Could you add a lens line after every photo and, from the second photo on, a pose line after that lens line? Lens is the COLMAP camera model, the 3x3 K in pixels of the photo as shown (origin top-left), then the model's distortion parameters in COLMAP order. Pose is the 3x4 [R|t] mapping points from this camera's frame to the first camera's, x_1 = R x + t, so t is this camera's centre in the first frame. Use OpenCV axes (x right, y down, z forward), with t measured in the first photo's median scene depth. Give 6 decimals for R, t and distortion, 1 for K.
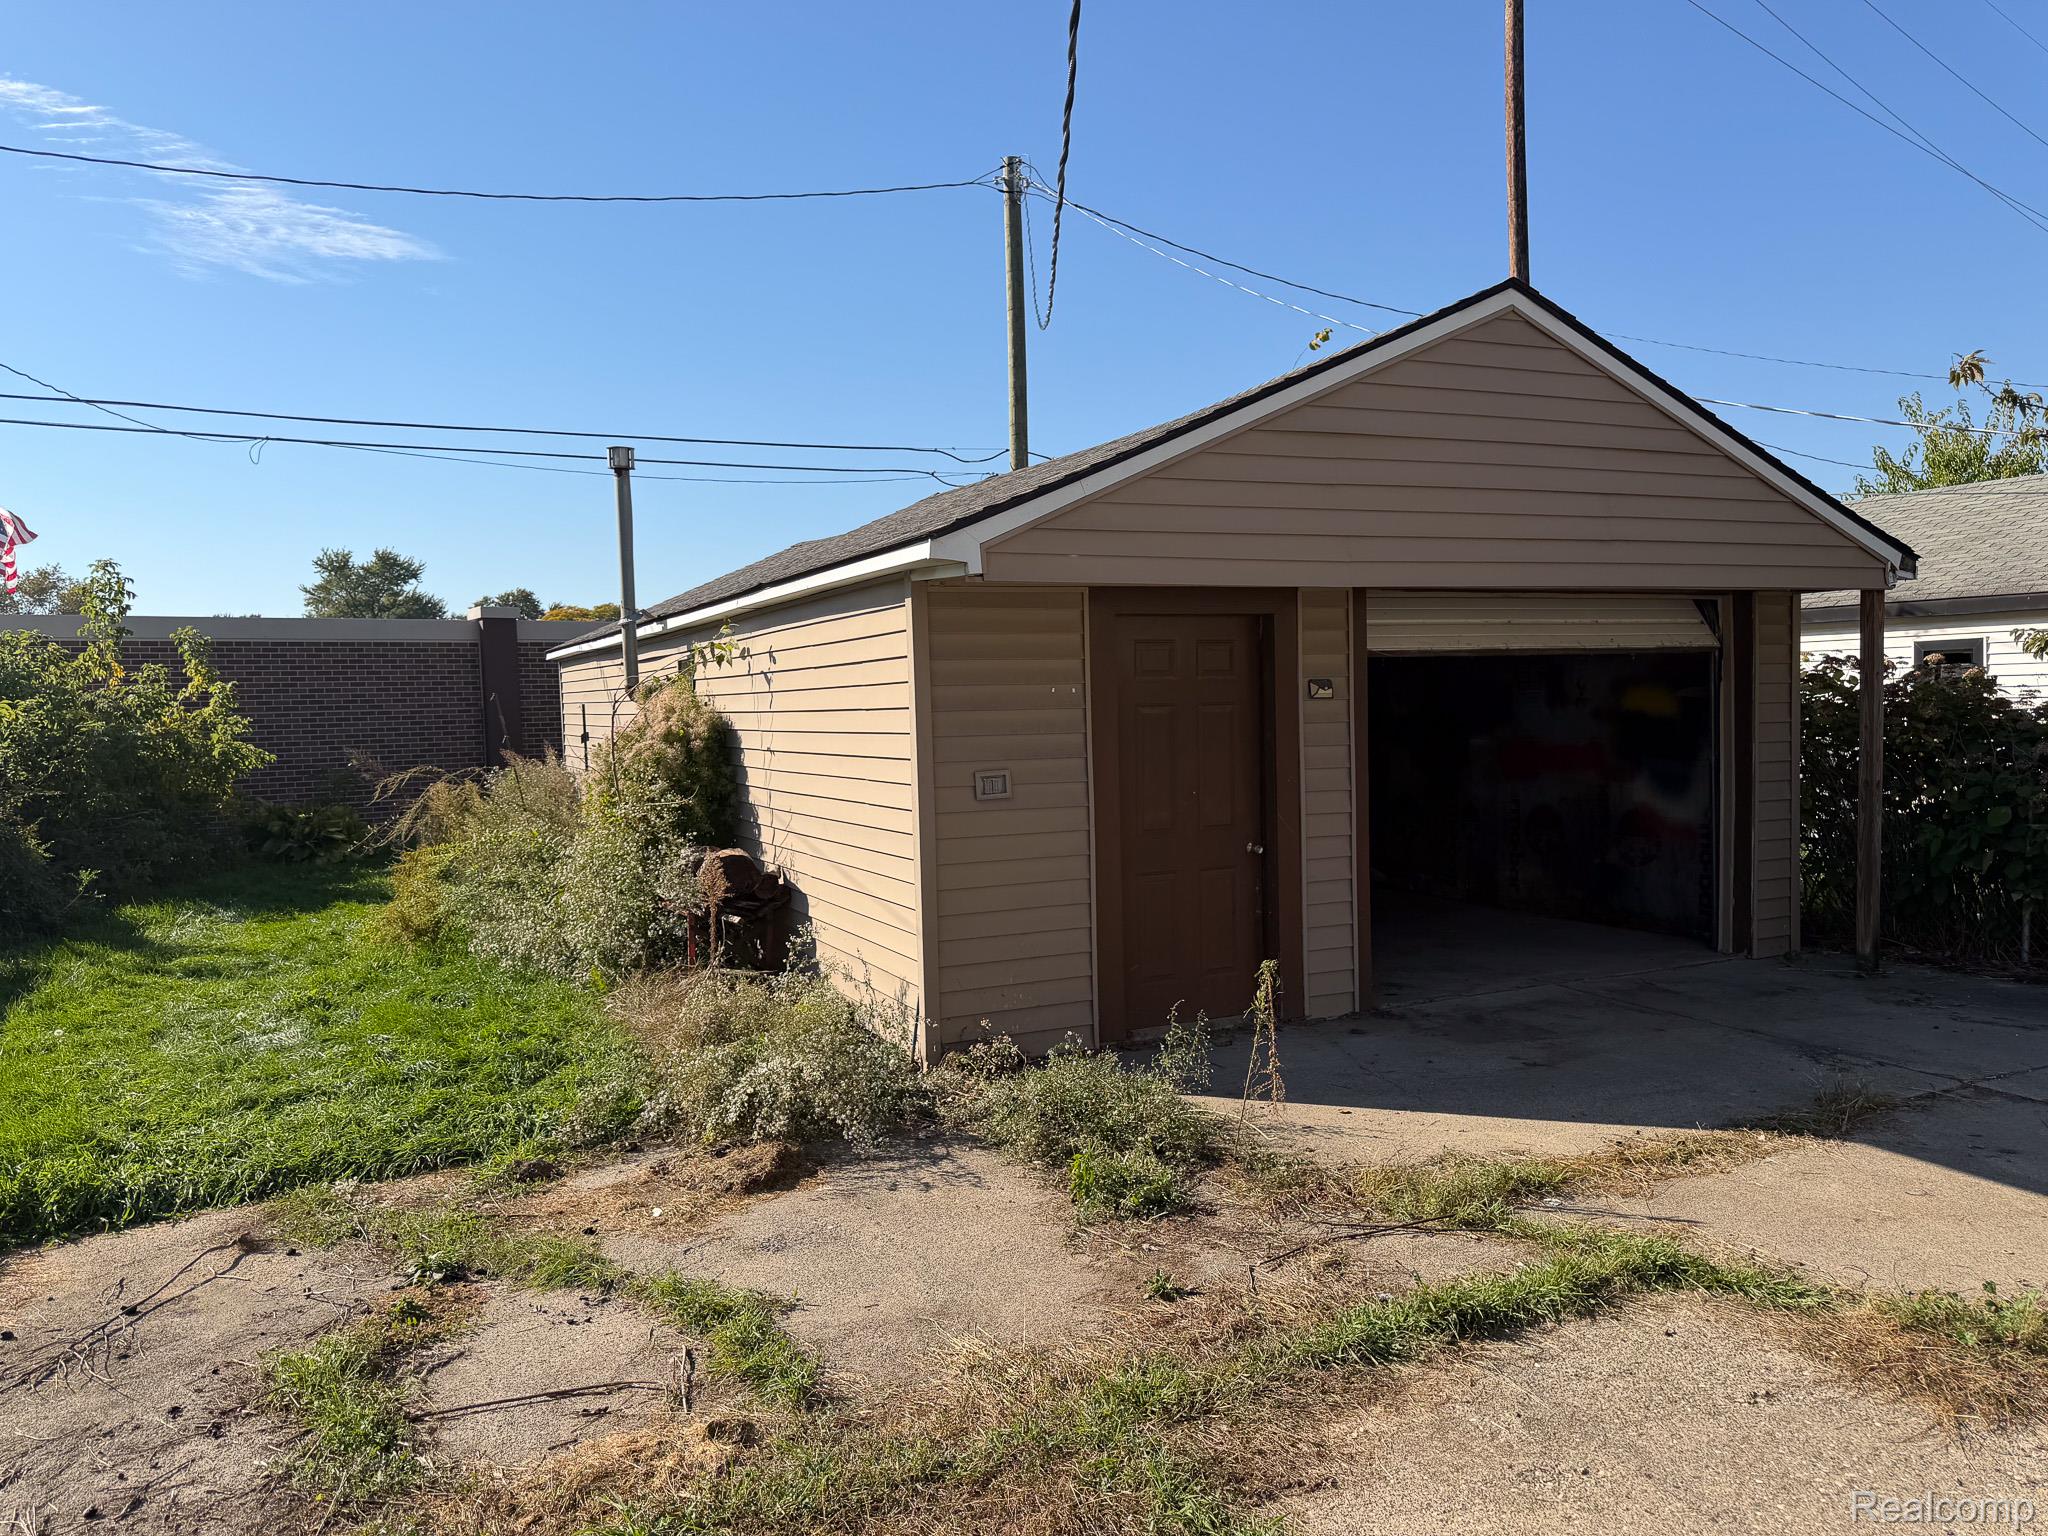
lens RADIAL K [[1464.2, 0, 1023.0], [0, 1464.2, 776.6], [0, 0, 1]] dist [-0.012528, -0.007815]
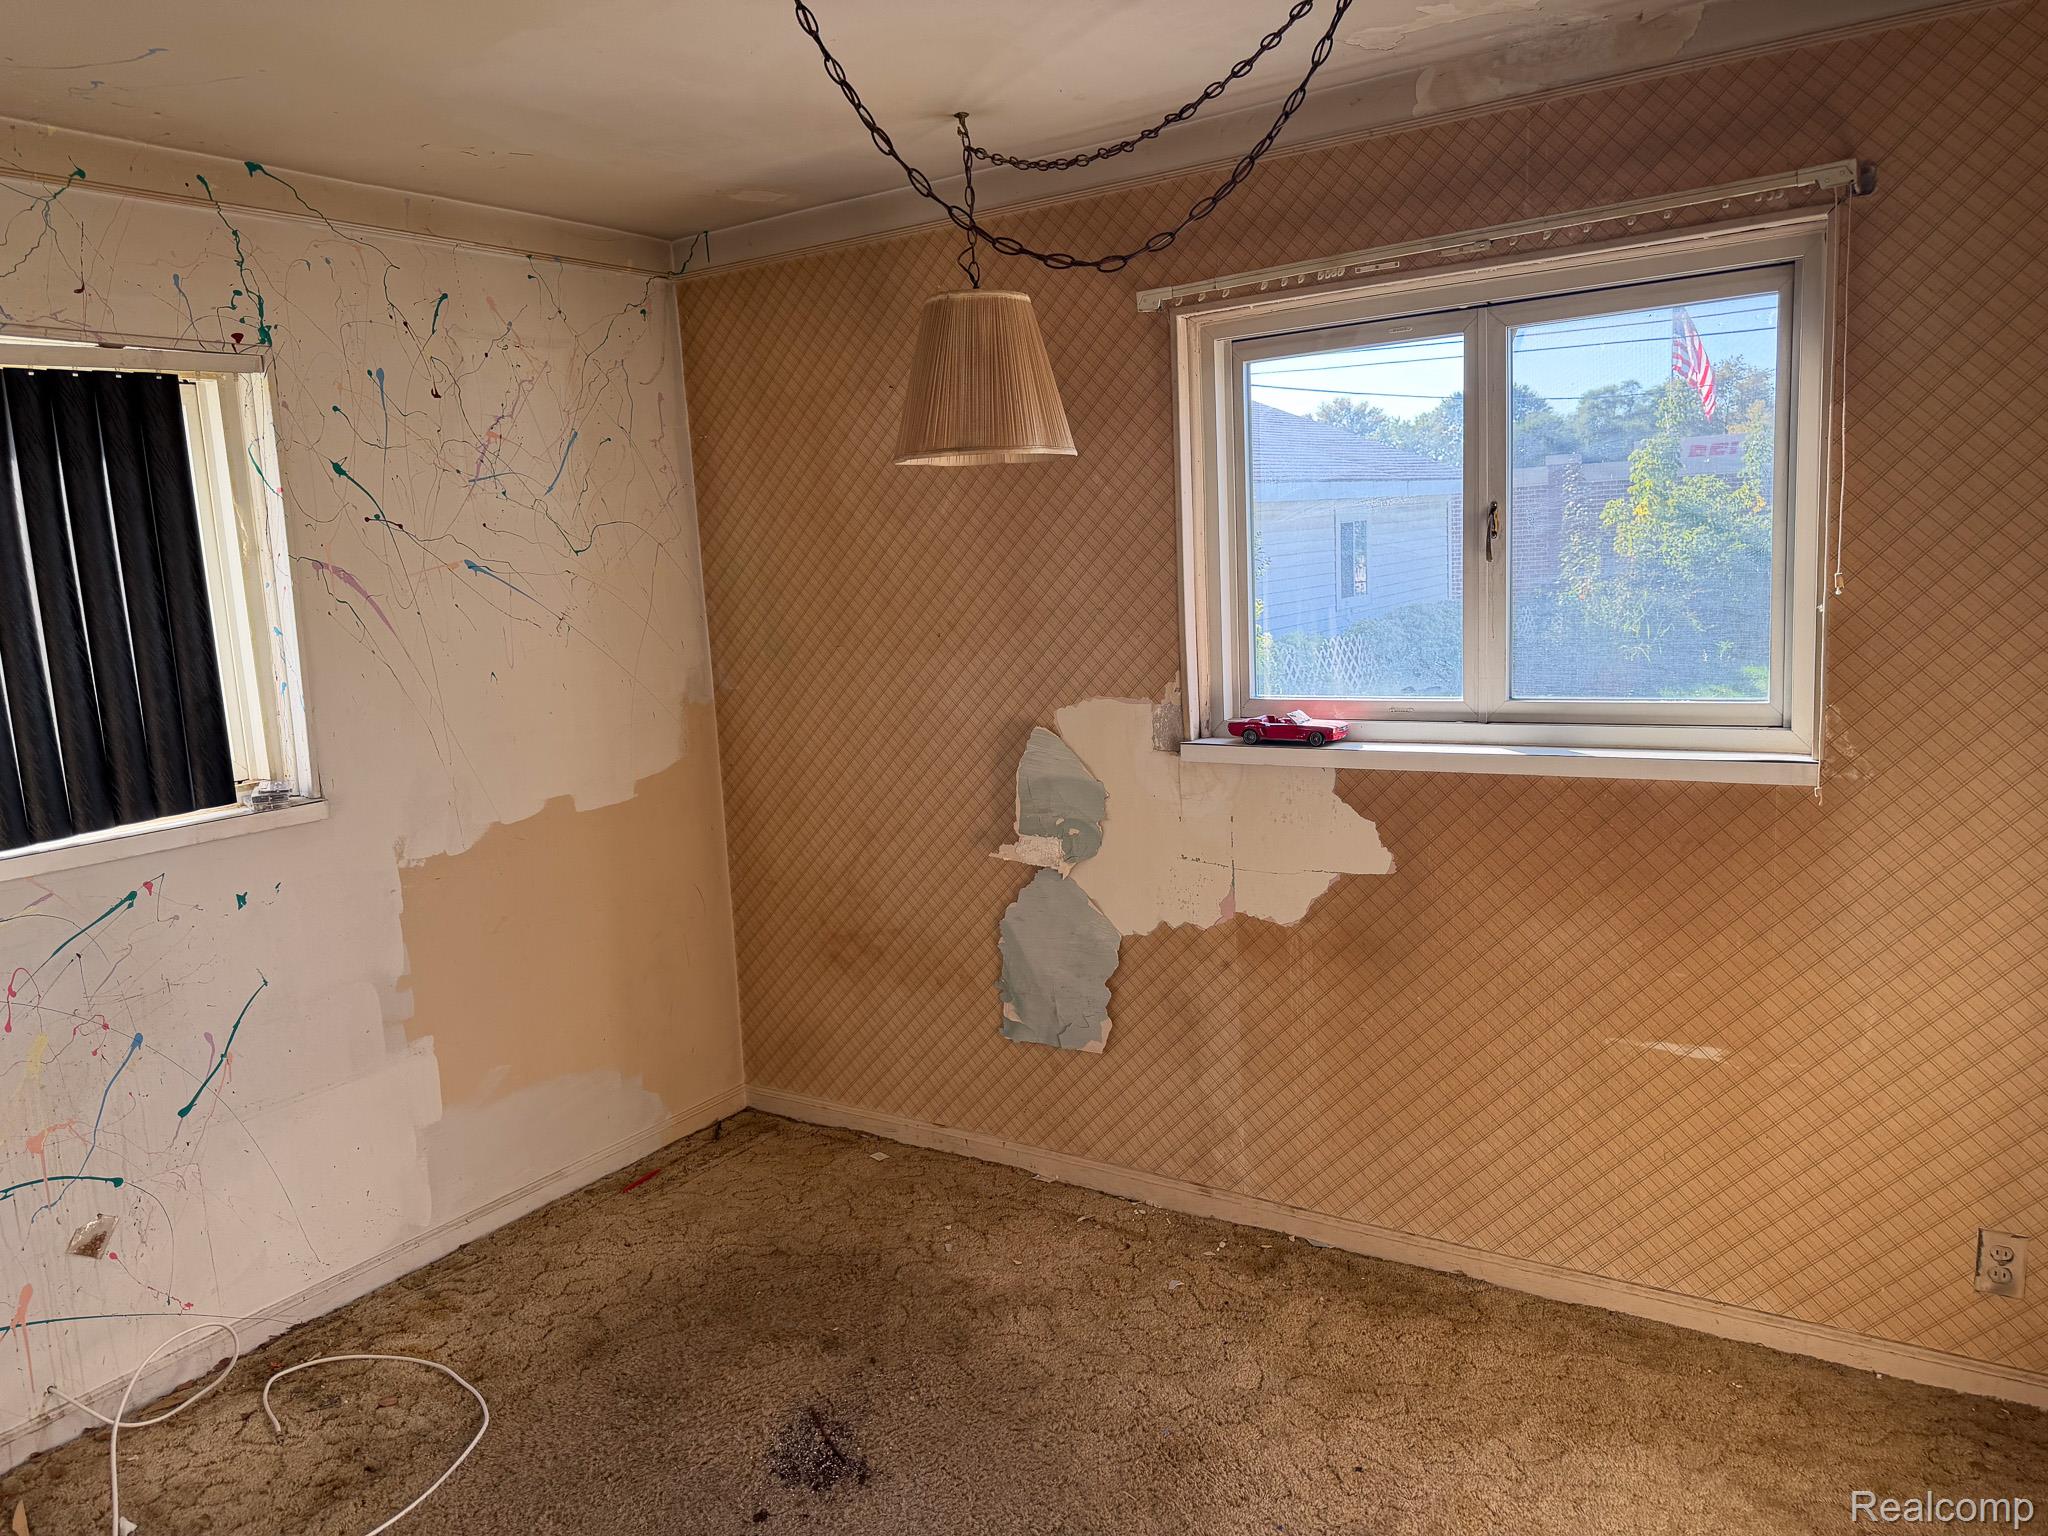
lens RADIAL K [[1464.2, 0, 1022.1], [0, 1464.2, 769.6], [0, 0, 1]] dist [-0.012528, -0.007815]
pose [[0.515025, 0.150184, -0.843916, 0.256920], [-0.025055, 0.986748, 0.160312, -0.026943], [0.856809, -0.061420, 0.511963, -0.376199]]
